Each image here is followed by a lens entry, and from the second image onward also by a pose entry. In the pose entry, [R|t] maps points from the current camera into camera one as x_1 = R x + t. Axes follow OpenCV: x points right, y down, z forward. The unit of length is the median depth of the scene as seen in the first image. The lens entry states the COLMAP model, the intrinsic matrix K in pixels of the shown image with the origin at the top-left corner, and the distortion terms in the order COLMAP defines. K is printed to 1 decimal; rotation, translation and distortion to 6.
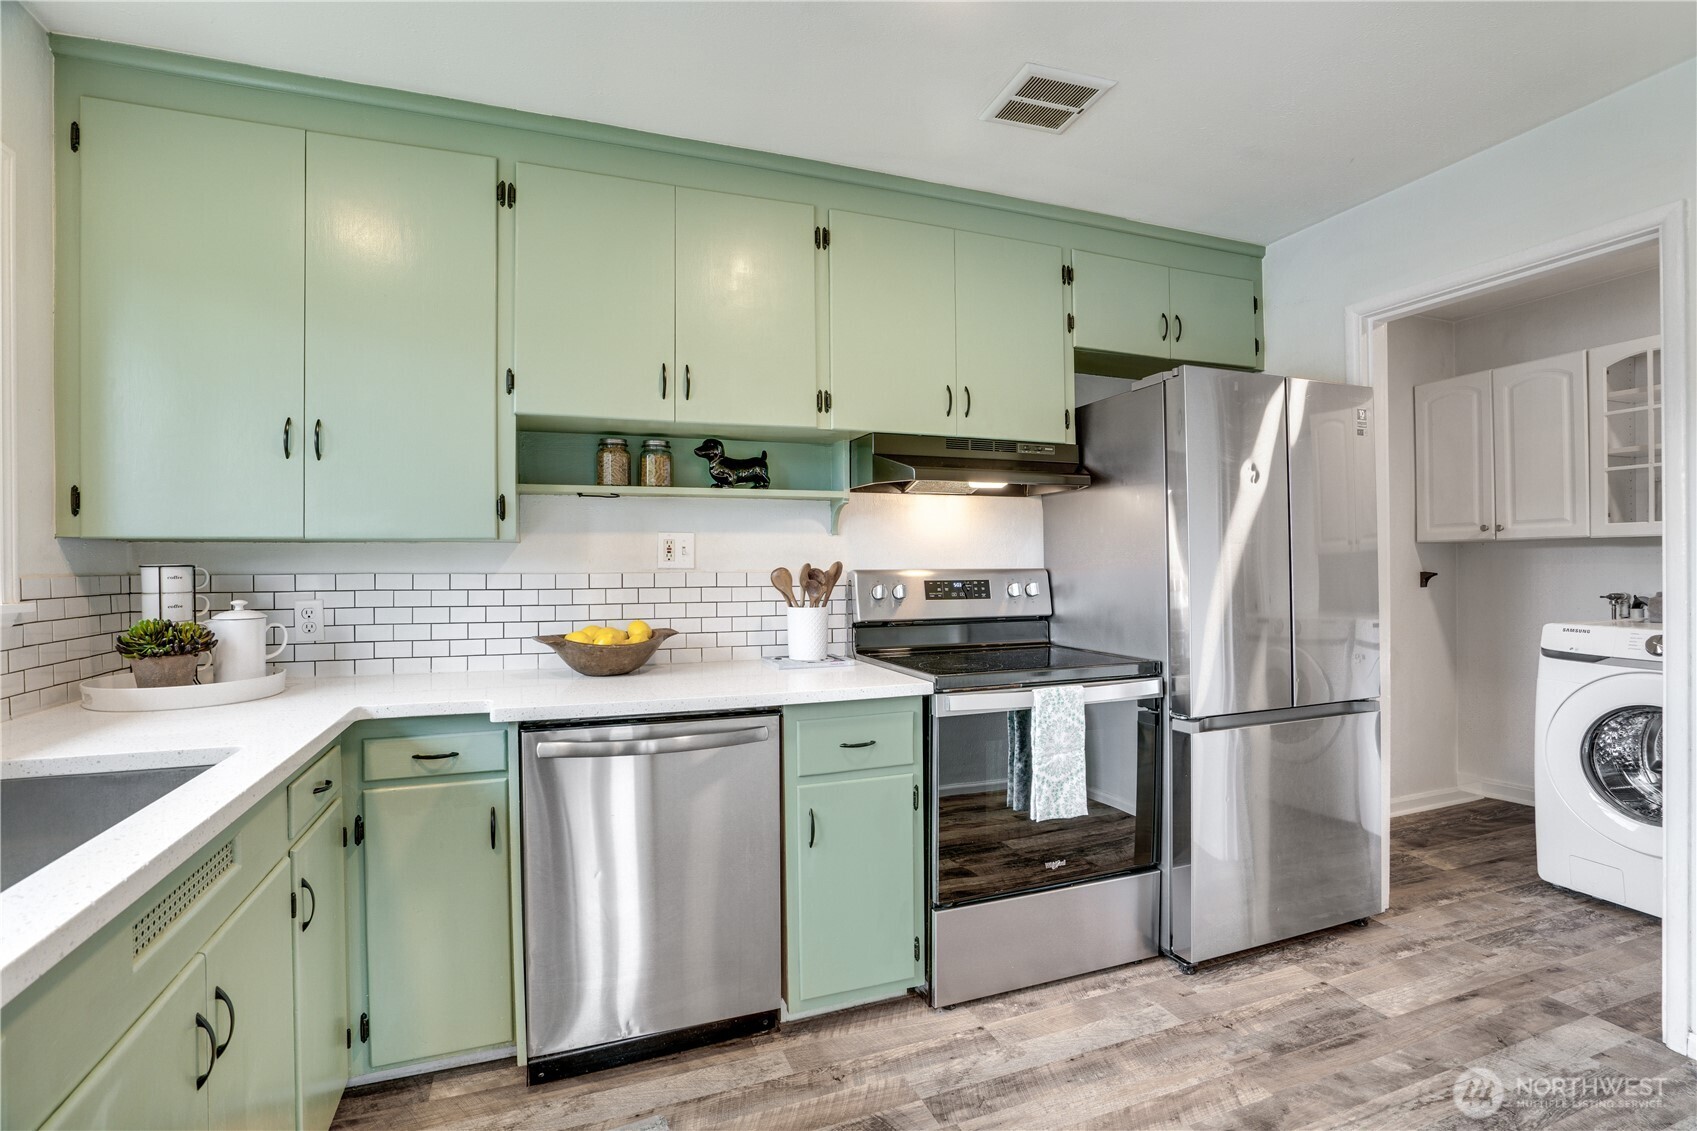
lens RADIAL K [[819.2, 0, 848.5], [0, 819.2, 565.5], [0, 0, 1]] dist [-0.001253, 0.000911]
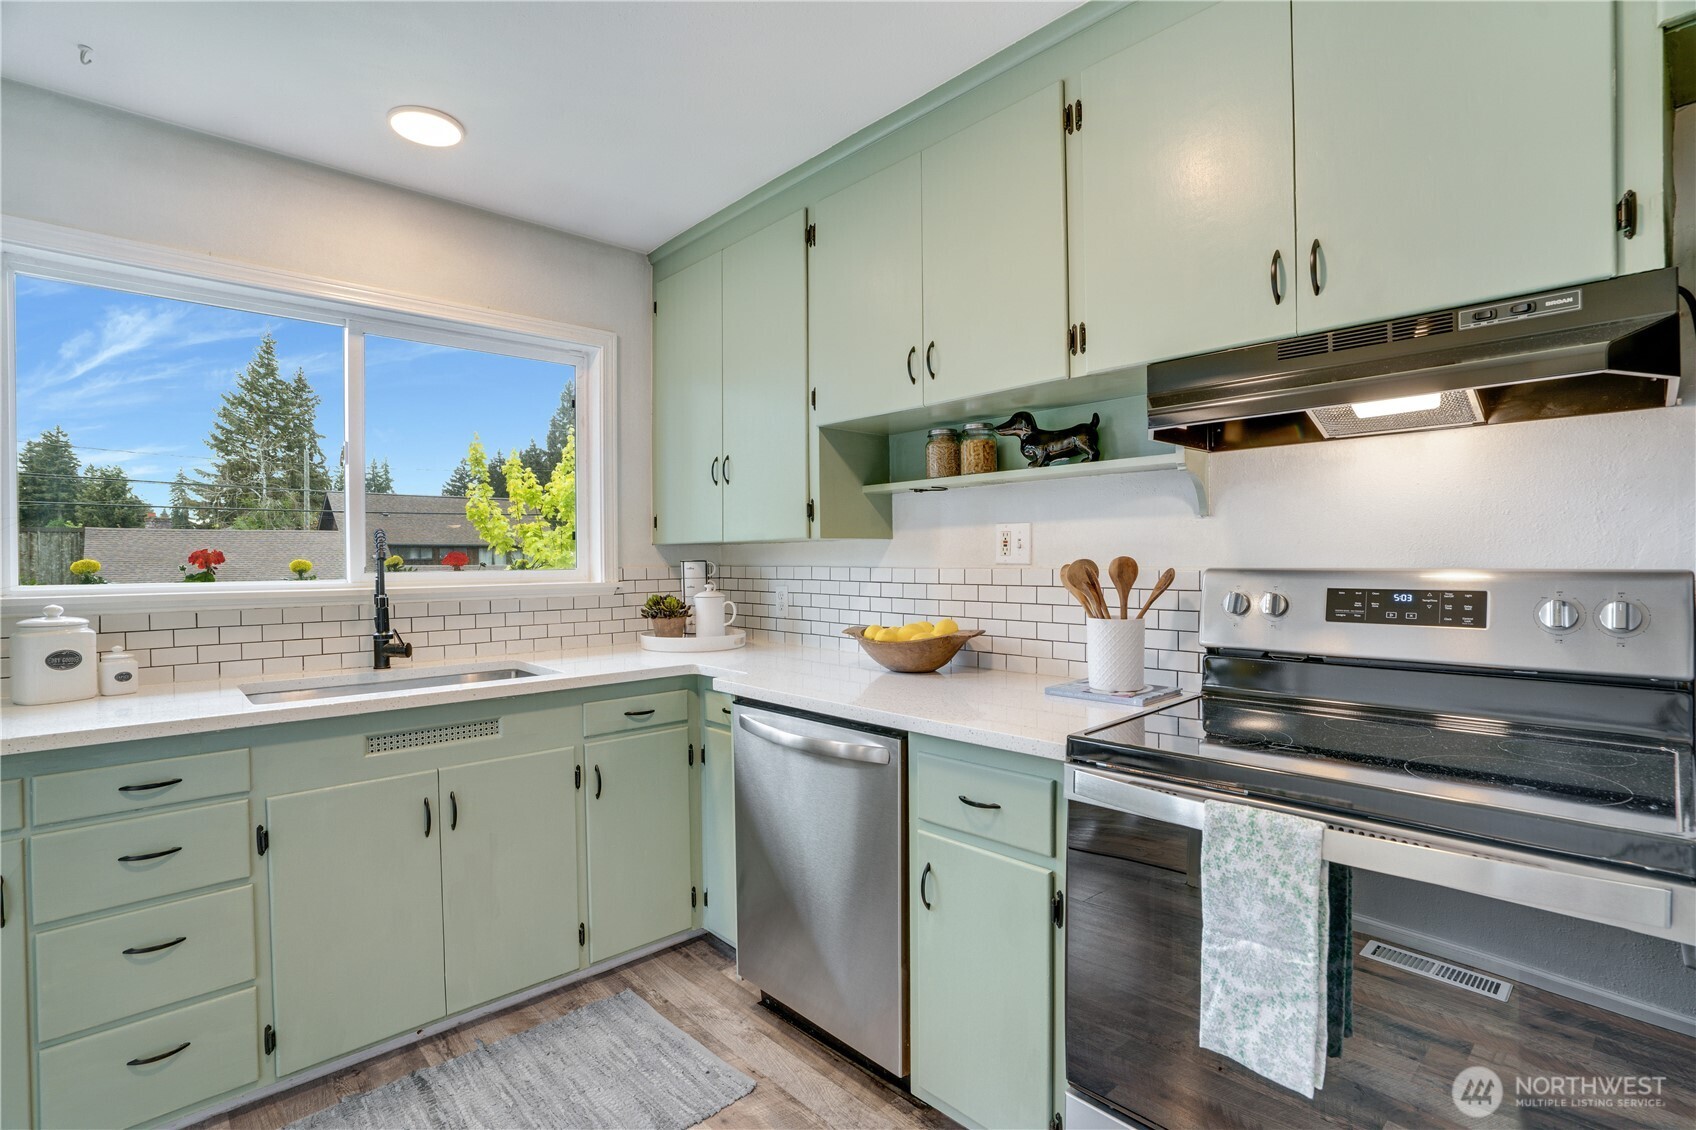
lens RADIAL K [[818.7, 0, 848.0], [0, 818.7, 565.0], [0, 0, 1]] dist [-0.001253, 0.000911]
pose [[0.378803, 0.010506, -0.925418, 0.581833], [0.007289, 0.999871, 0.014335, -0.009873], [0.925449, -0.012176, 0.378677, 0.539725]]
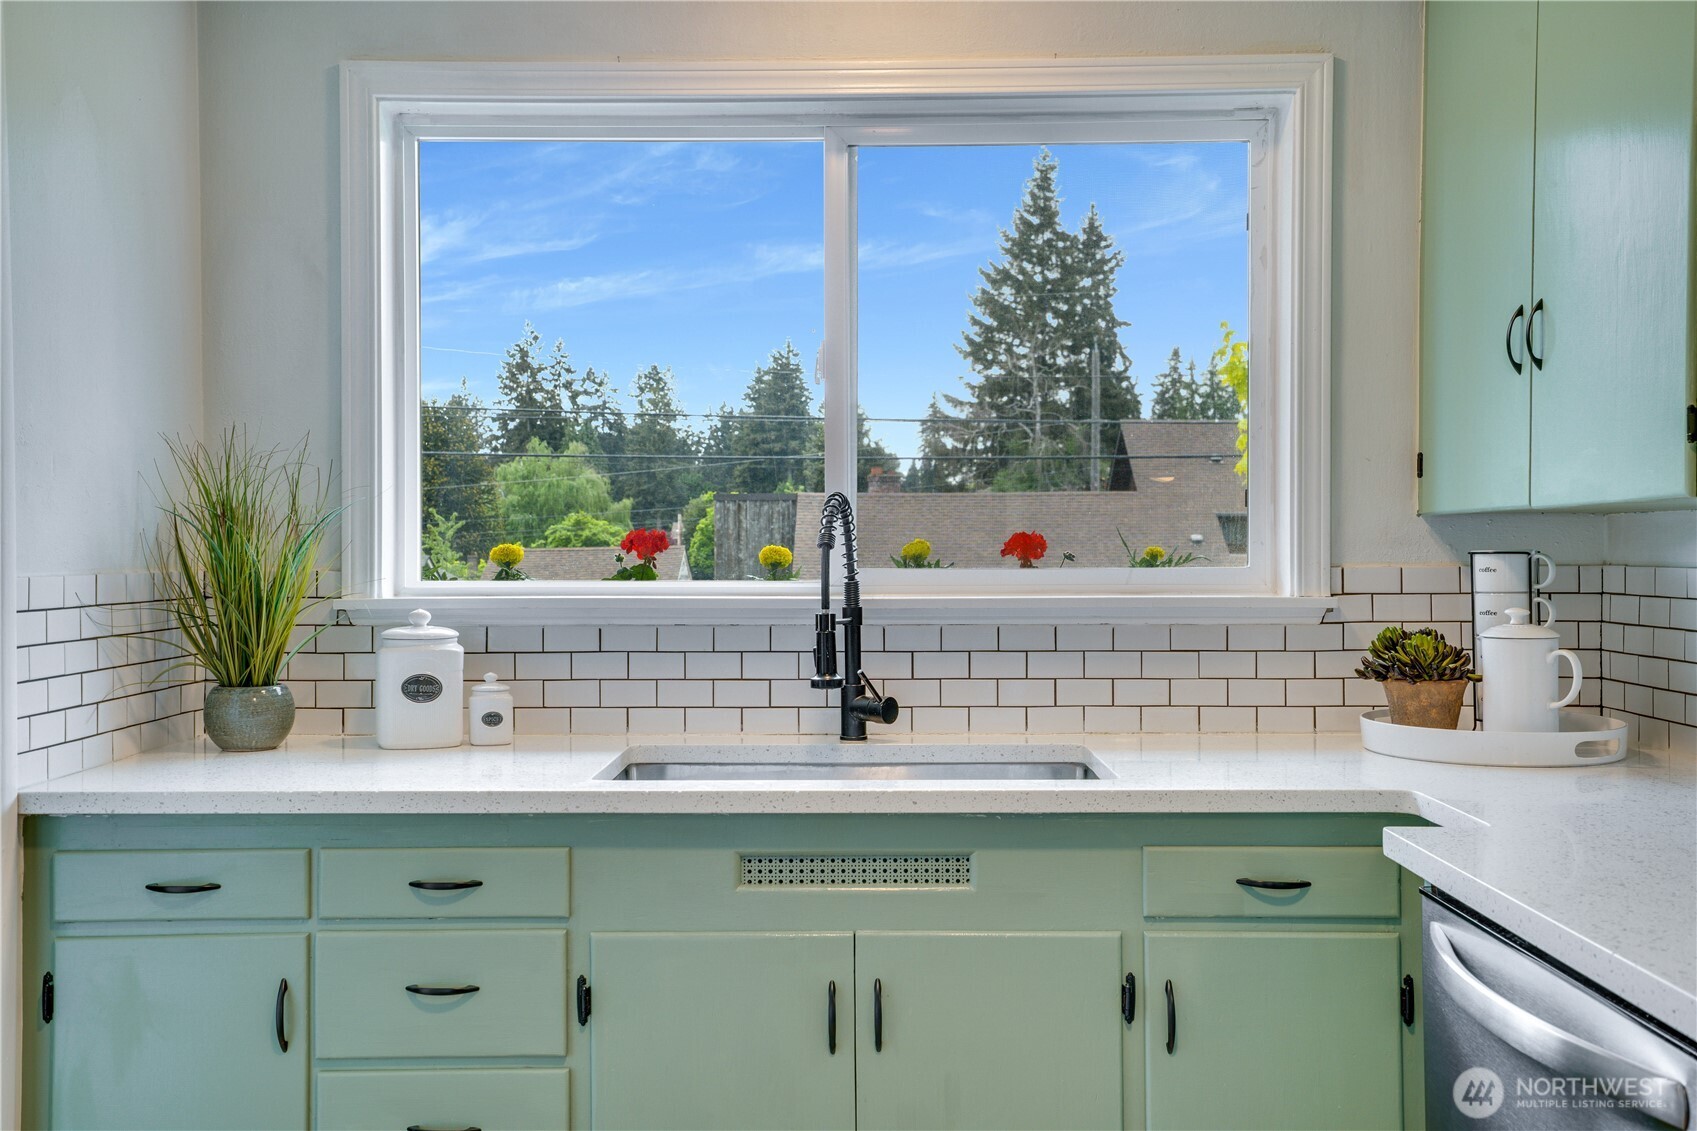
lens RADIAL K [[1700.9, 0, 848.5], [0, 1700.9, 565.5], [0, 0, 1]] dist [0.048277, -0.006074]
pose [[-0.355235, 0.016234, -0.934636, 0.535919], [0.005956, 0.999868, 0.015103, -0.010663], [0.934758, -0.000202, -0.355285, 0.794265]]
